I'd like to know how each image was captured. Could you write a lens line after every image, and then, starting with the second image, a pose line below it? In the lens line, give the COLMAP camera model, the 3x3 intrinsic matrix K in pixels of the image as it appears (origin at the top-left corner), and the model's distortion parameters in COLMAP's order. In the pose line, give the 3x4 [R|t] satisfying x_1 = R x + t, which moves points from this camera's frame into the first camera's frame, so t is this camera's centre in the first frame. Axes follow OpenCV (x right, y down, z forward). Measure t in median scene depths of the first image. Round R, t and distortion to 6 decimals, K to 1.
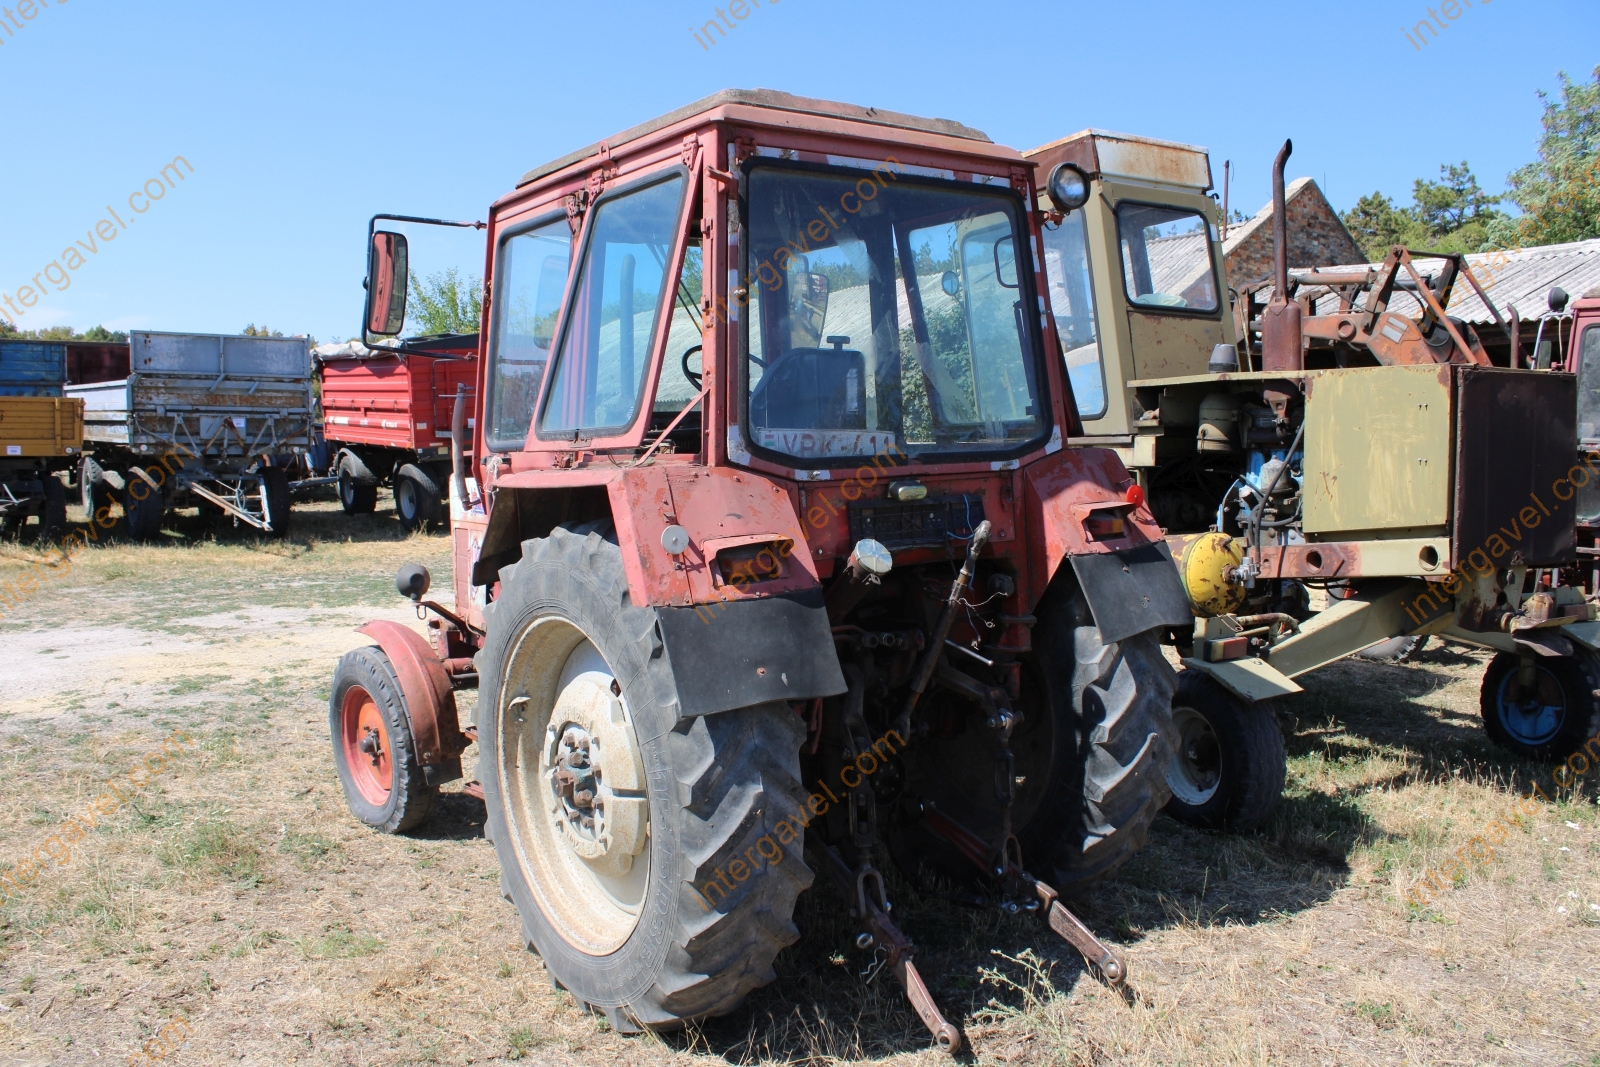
lens RADIAL K [[1345.9, 0, 801.7], [0, 1345.9, 538.7], [0, 0, 1]] dist [-0.208482, 0.320471]
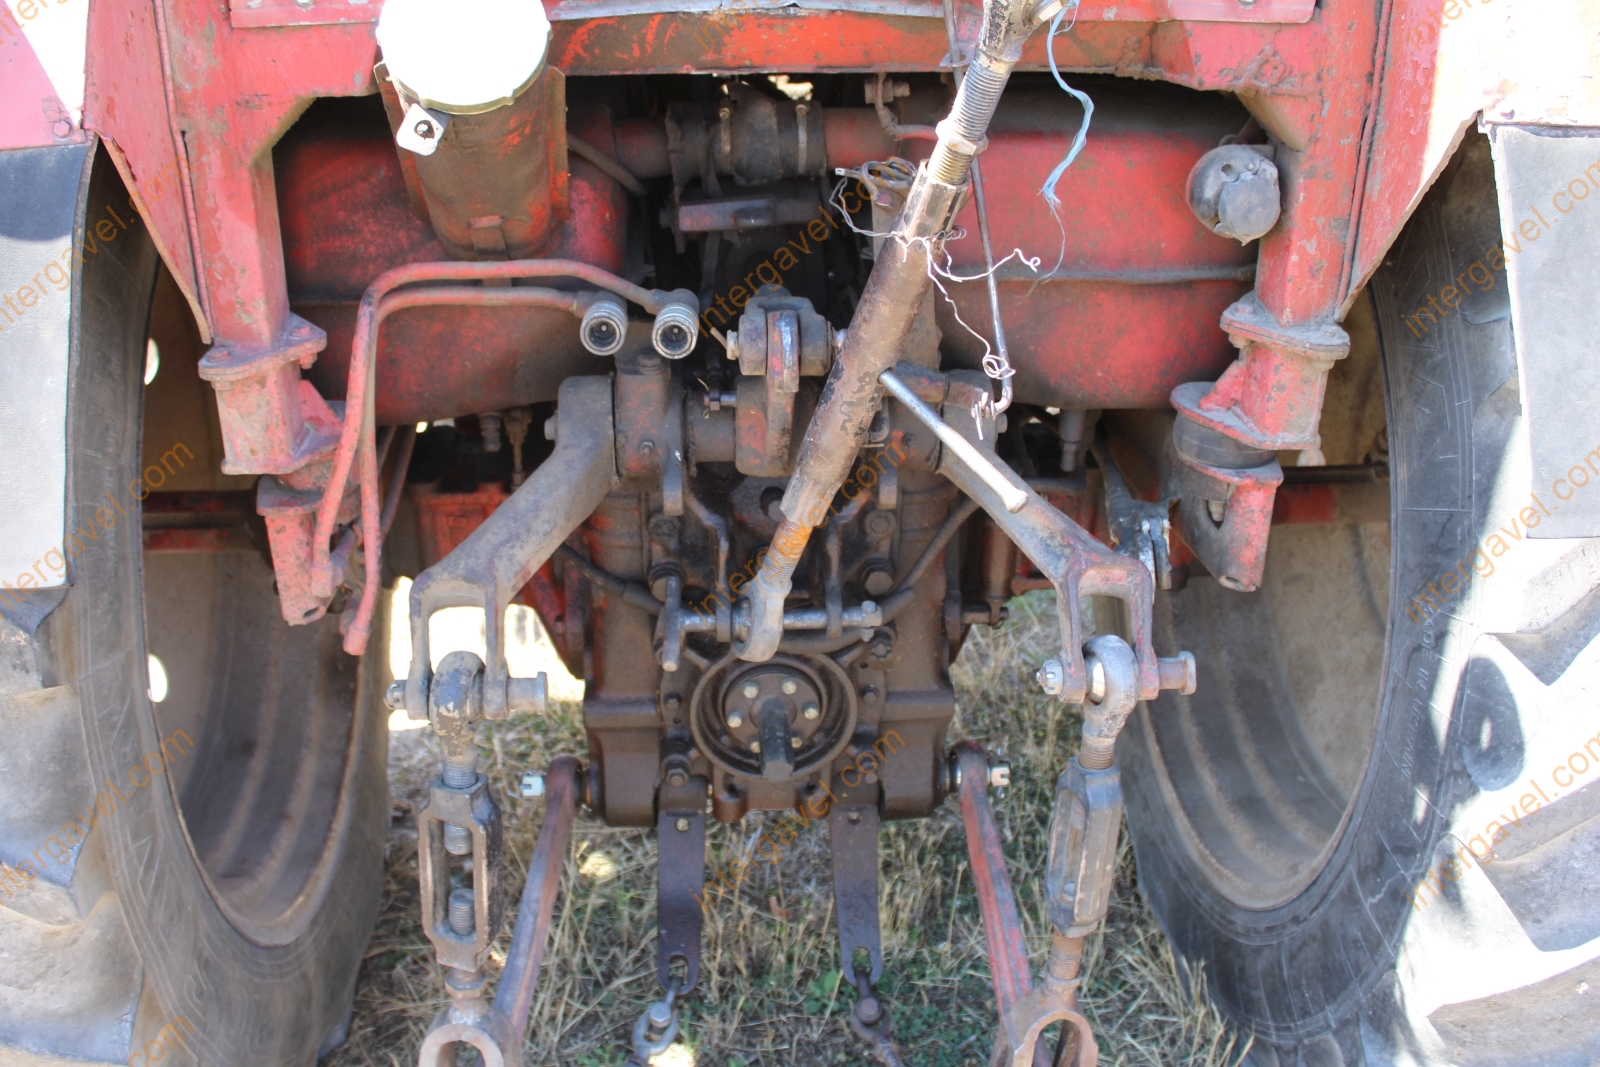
lens RADIAL K [[1549.1, 0, 786.7], [0, 1549.1, 539.0], [0, 0, 1]] dist [-0.138317, 0.142500]
pose [[0.842304, 0.269482, -0.466801, 0.233775], [-0.072564, 0.914856, 0.397206, -0.015758], [0.534095, -0.300695, 0.790142, 0.697995]]
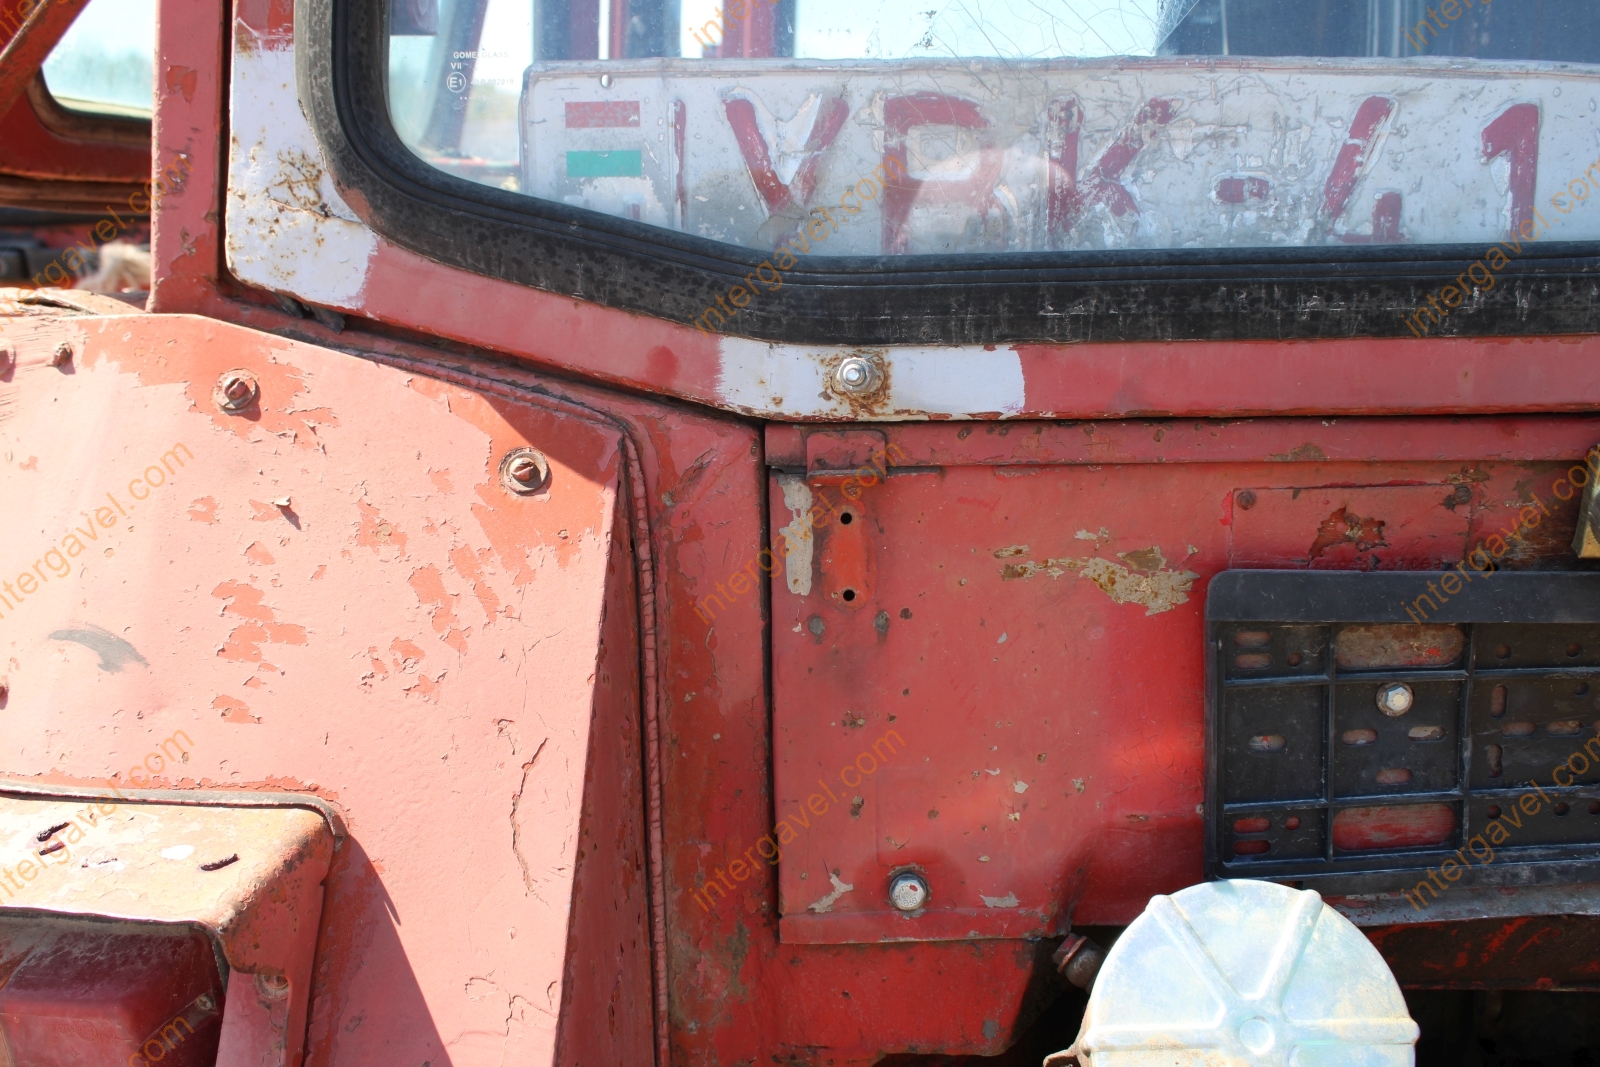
lens RADIAL K [[1549.1, 0, 786.7], [0, 1549.1, 539.0], [0, 0, 1]] dist [-0.138317, 0.142500]
pose [[0.723074, 0.136916, -0.677066, 0.102074], [-0.043041, 0.987186, 0.153662, -0.049200], [0.689429, -0.081967, 0.719701, 0.776072]]
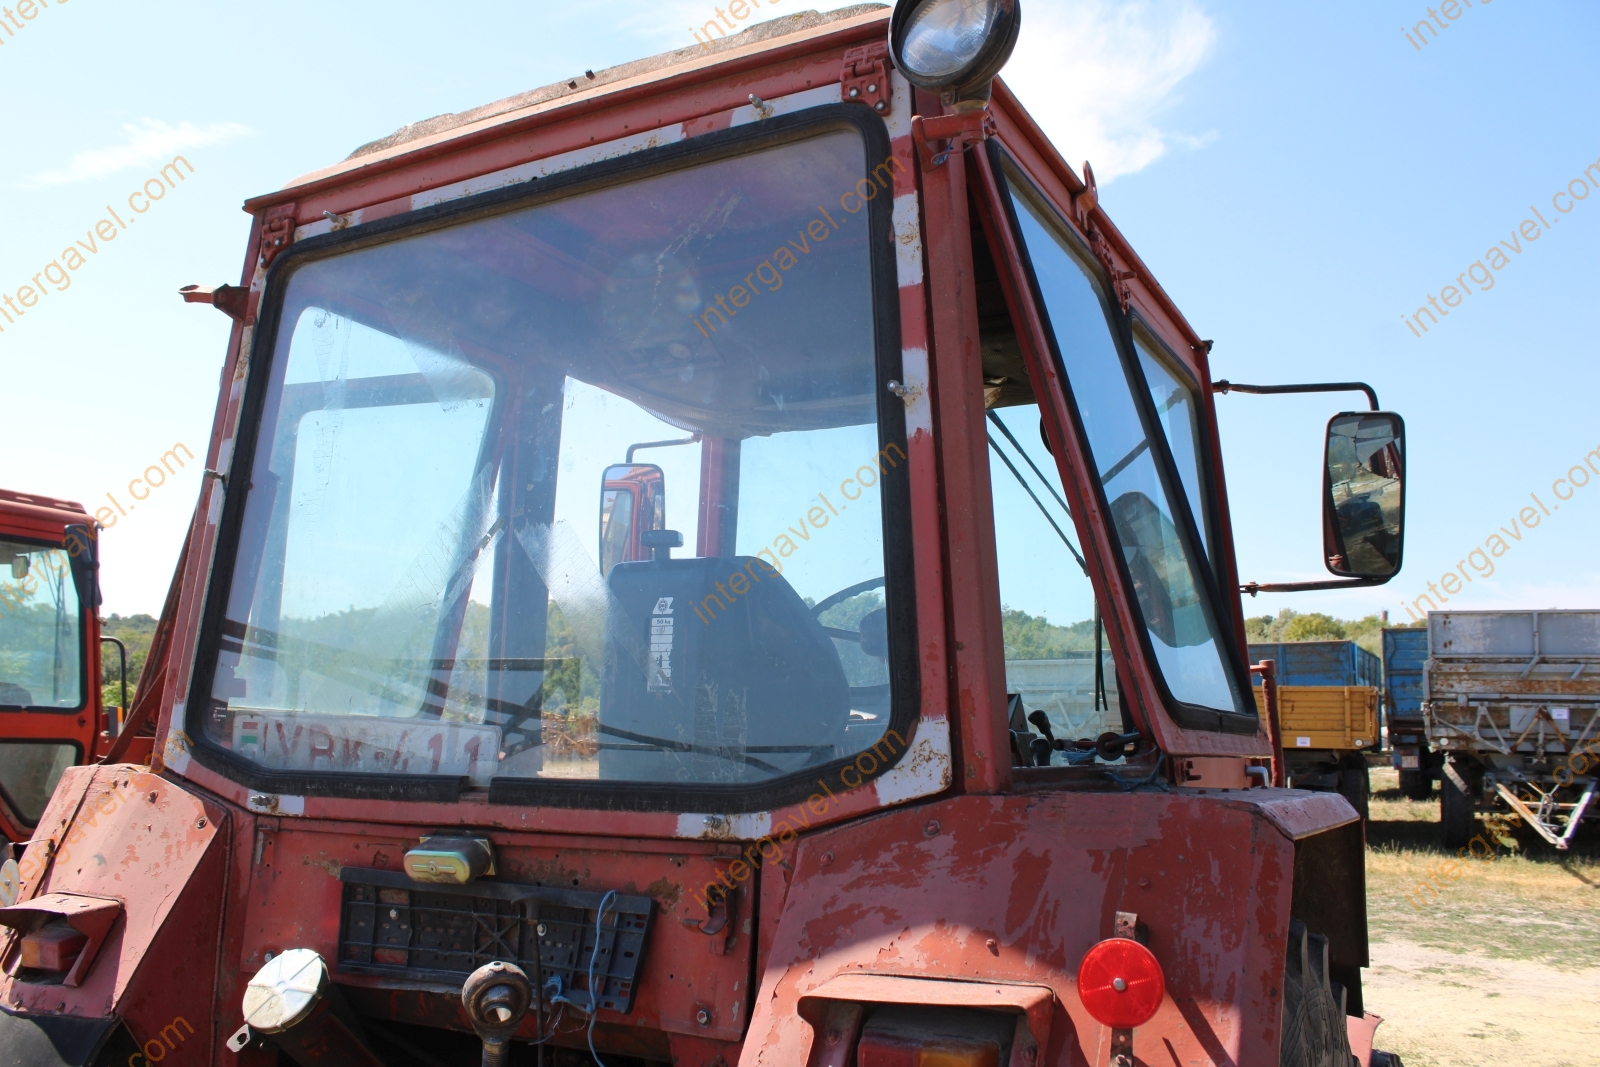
lens RADIAL K [[1347.7, 0, 785.1], [0, 1347.7, 528.7], [0, 0, 1]] dist [-0.167851, 0.155064]
pose [[0.418694, -0.119459, -0.900236, 0.490305], [-0.090879, 0.980822, -0.172420, -0.072374], [0.903569, 0.154004, 0.399808, 0.851446]]
